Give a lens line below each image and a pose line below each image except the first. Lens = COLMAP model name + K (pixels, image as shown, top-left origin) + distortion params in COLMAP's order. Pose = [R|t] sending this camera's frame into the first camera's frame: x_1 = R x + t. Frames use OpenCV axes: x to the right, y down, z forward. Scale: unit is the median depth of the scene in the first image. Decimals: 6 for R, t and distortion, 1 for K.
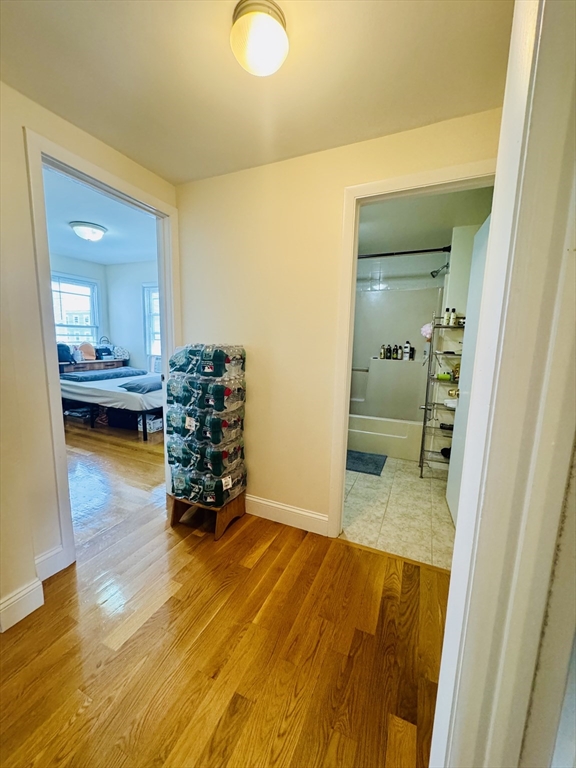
lens RADIAL K [[308.0, 0, 288.0], [0, 308.0, 384.0], [0, 0, 1]] dist [-0.001613, 0.000102]
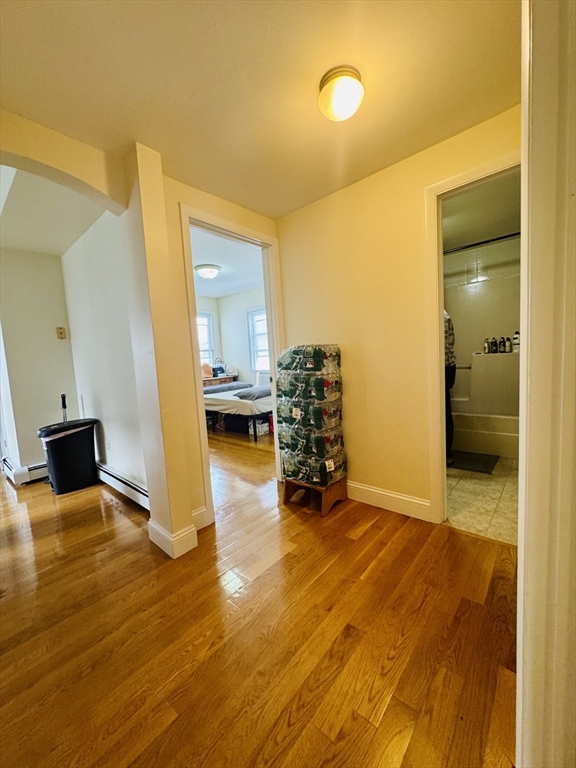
lens RADIAL K [[308.0, 0, 288.0], [0, 308.0, 384.0], [0, 0, 1]] dist [-0.001613, 0.000102]
pose [[0.953487, -0.056109, -0.296168, 0.005768], [0.040311, 0.997433, -0.059186, 0.083188], [0.298728, 0.044494, 0.953300, -0.128959]]
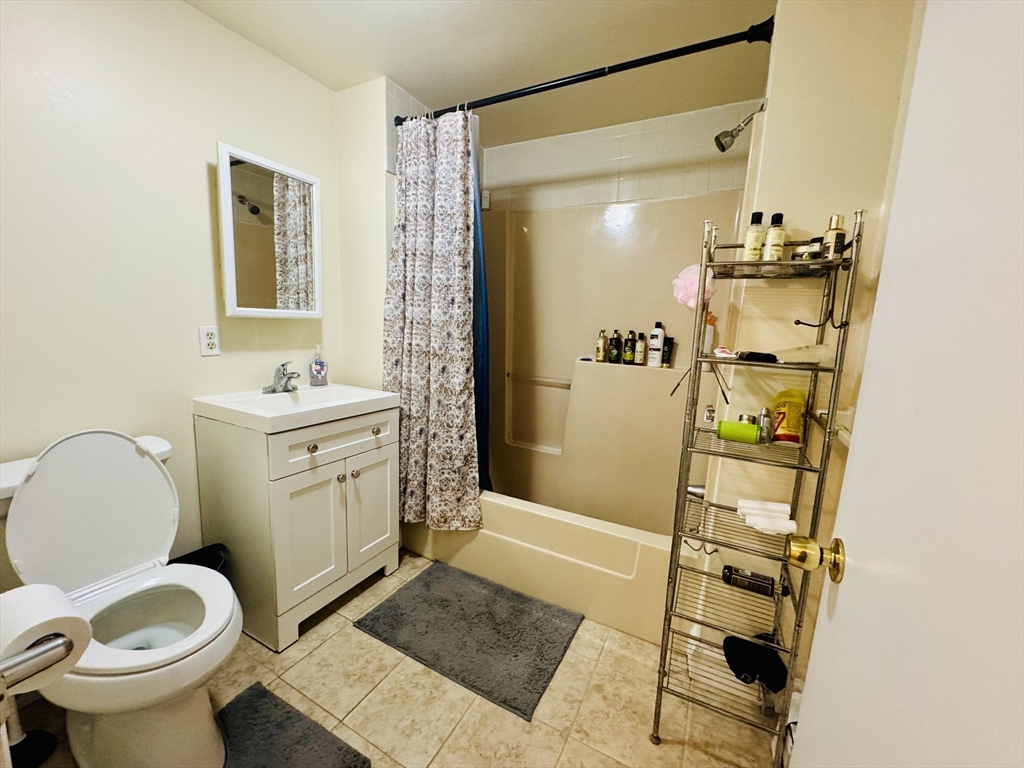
lens RADIAL K [[410.6, 0, 511.4], [0, 410.6, 380.3], [0, 0, 1]] dist [-0.001613, 0.000102]
pose [[0.997414, 0.034314, -0.063157, 0.437223], [-0.034654, 0.999390, -0.004296, -0.097040], [0.062971, 0.006473, 0.997994, 0.825858]]
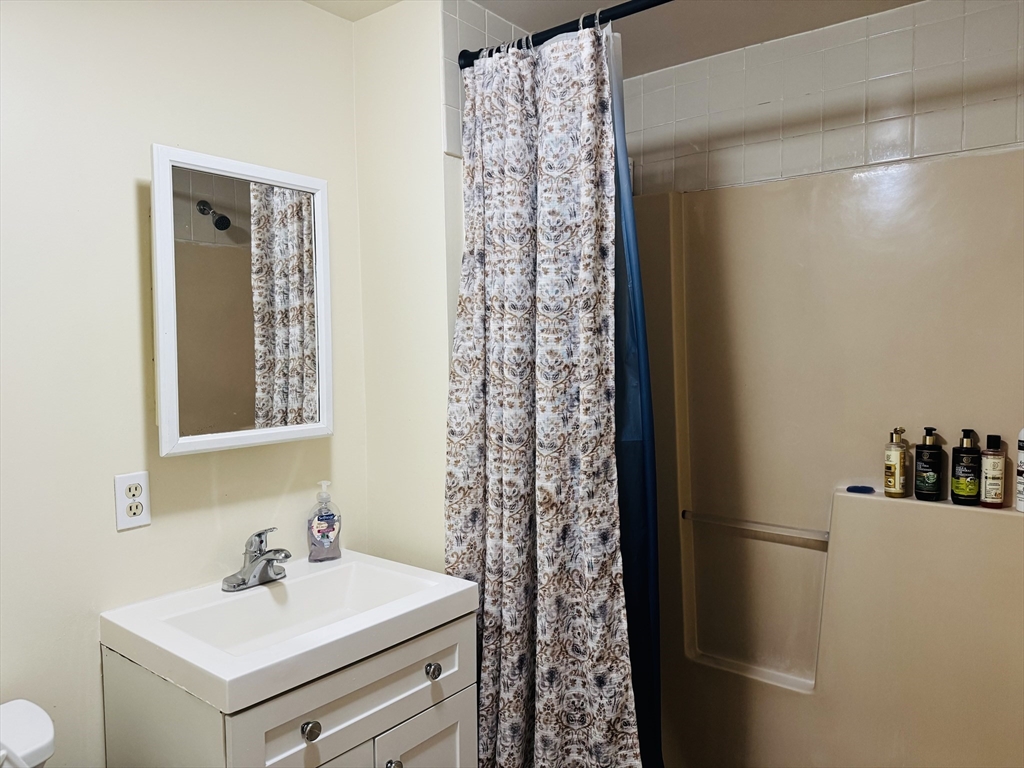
lens RADIAL K [[723.6, 0, 512.0], [0, 723.6, 384.0], [0, 0, 1]] dist [0.069315, -0.096554]
pose [[0.967900, -0.011644, -0.251066, 0.369930], [-0.012543, 0.995444, -0.094522, -0.213513], [0.251023, 0.094637, 0.963344, 0.944242]]
